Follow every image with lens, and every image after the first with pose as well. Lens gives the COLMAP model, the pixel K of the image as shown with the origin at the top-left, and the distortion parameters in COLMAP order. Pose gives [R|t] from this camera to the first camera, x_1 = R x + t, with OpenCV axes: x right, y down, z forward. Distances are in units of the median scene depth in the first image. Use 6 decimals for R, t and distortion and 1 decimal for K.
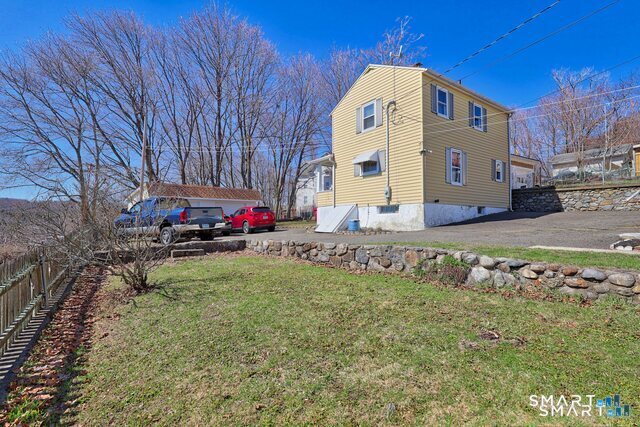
lens RADIAL K [[294.8, 0, 320.0], [0, 294.8, 213.5], [0, 0, 1]] dist [-0.000778, -0.000127]
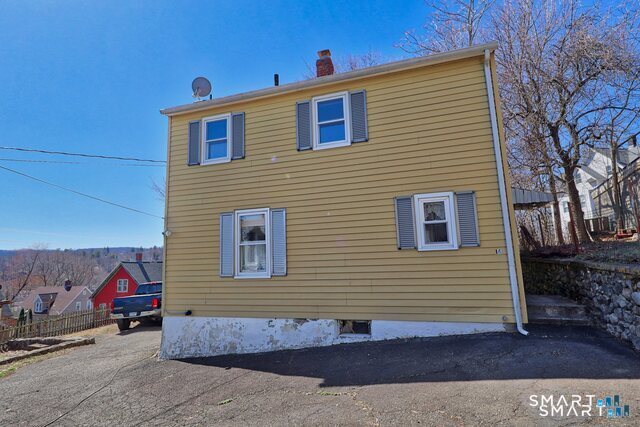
lens RADIAL K [[336.3, 0, 320.0], [0, 336.3, 213.5], [0, 0, 1]] dist [0.005860, 0.000403]
pose [[0.599245, -0.135825, -0.788960, 0.954205], [0.053916, 0.990112, -0.129504, -0.117474], [0.798748, 0.035067, 0.600642, 0.689751]]
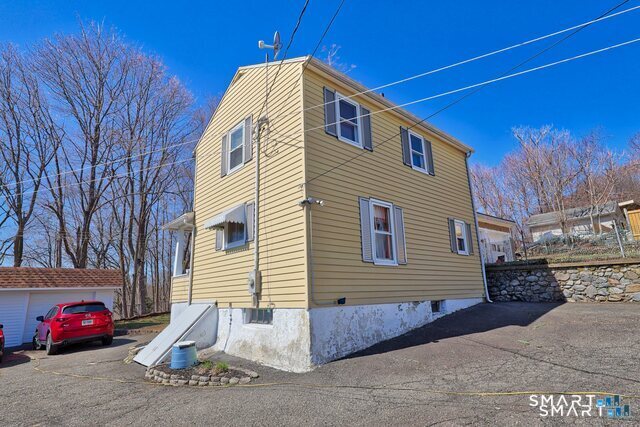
lens RADIAL K [[336.3, 0, 320.0], [0, 336.3, 213.5], [0, 0, 1]] dist [0.005860, 0.000403]
pose [[0.993454, -0.005540, 0.114097, 0.256595], [0.029566, 0.977257, -0.209988, -0.058802], [-0.110339, 0.211987, 0.971024, 0.369440]]
